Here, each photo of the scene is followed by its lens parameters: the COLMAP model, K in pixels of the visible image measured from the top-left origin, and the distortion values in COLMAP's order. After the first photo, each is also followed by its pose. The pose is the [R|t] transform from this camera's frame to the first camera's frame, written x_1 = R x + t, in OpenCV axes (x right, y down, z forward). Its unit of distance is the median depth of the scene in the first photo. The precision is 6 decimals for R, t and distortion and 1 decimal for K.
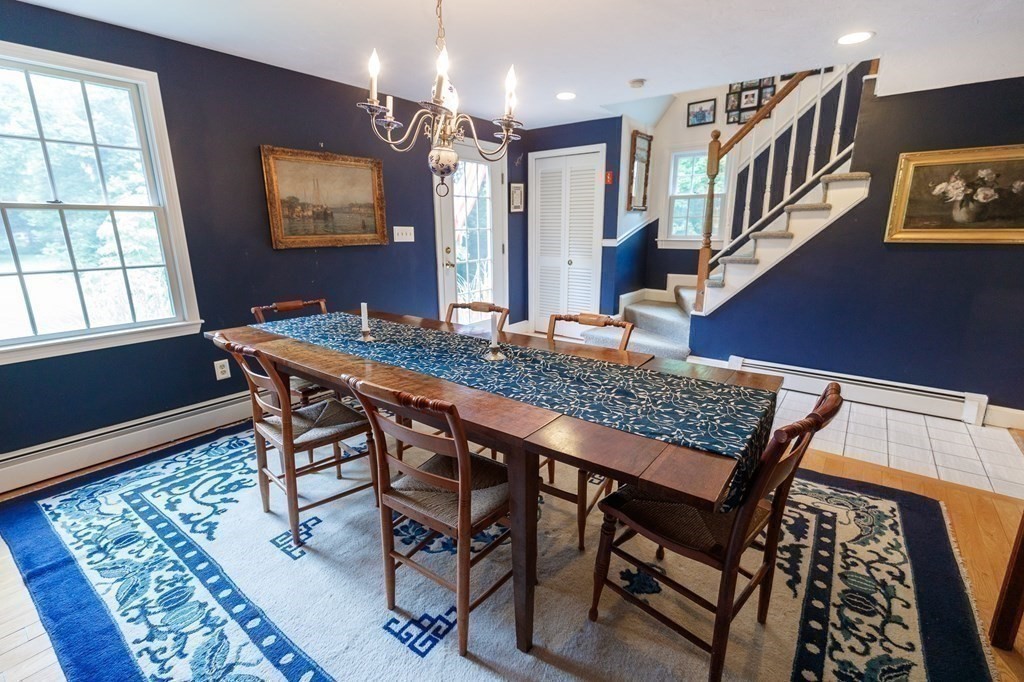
lens RADIAL K [[460.4, 0, 515.5], [0, 460.4, 339.5], [0, 0, 1]] dist [0.004509, 0.000377]
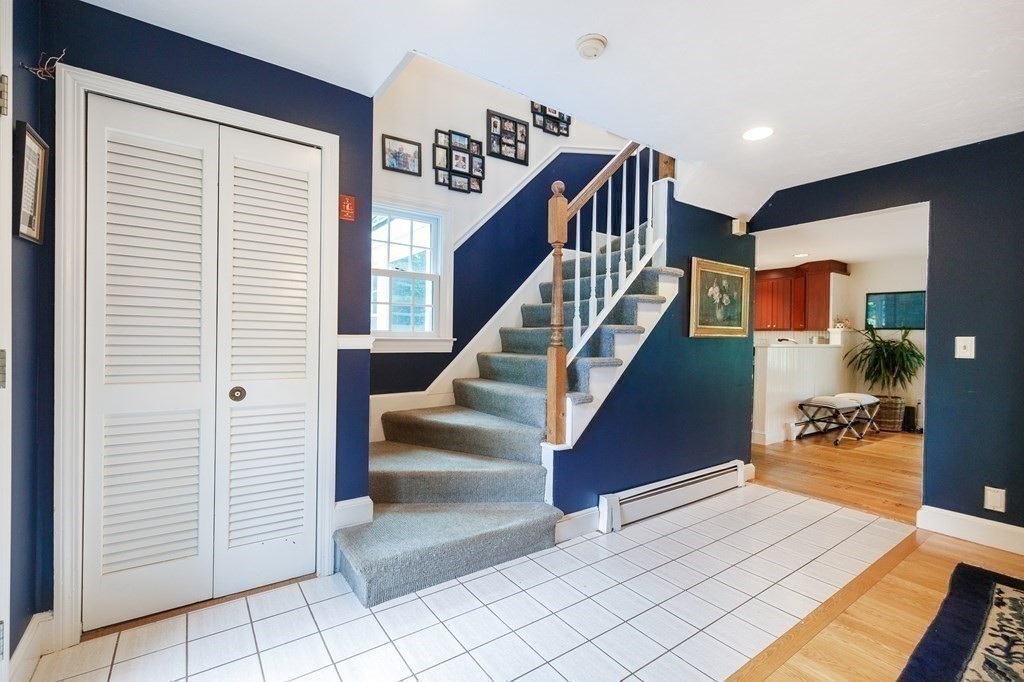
lens RADIAL K [[460.4, 0, 516.3], [0, 460.4, 341.6], [0, 0, 1]] dist [0.004509, 0.000377]
pose [[0.280204, 0.002303, 0.959938, -0.210405], [0.216123, 0.974172, -0.065423, -0.152984], [-0.935295, 0.225797, 0.272470, 0.761736]]
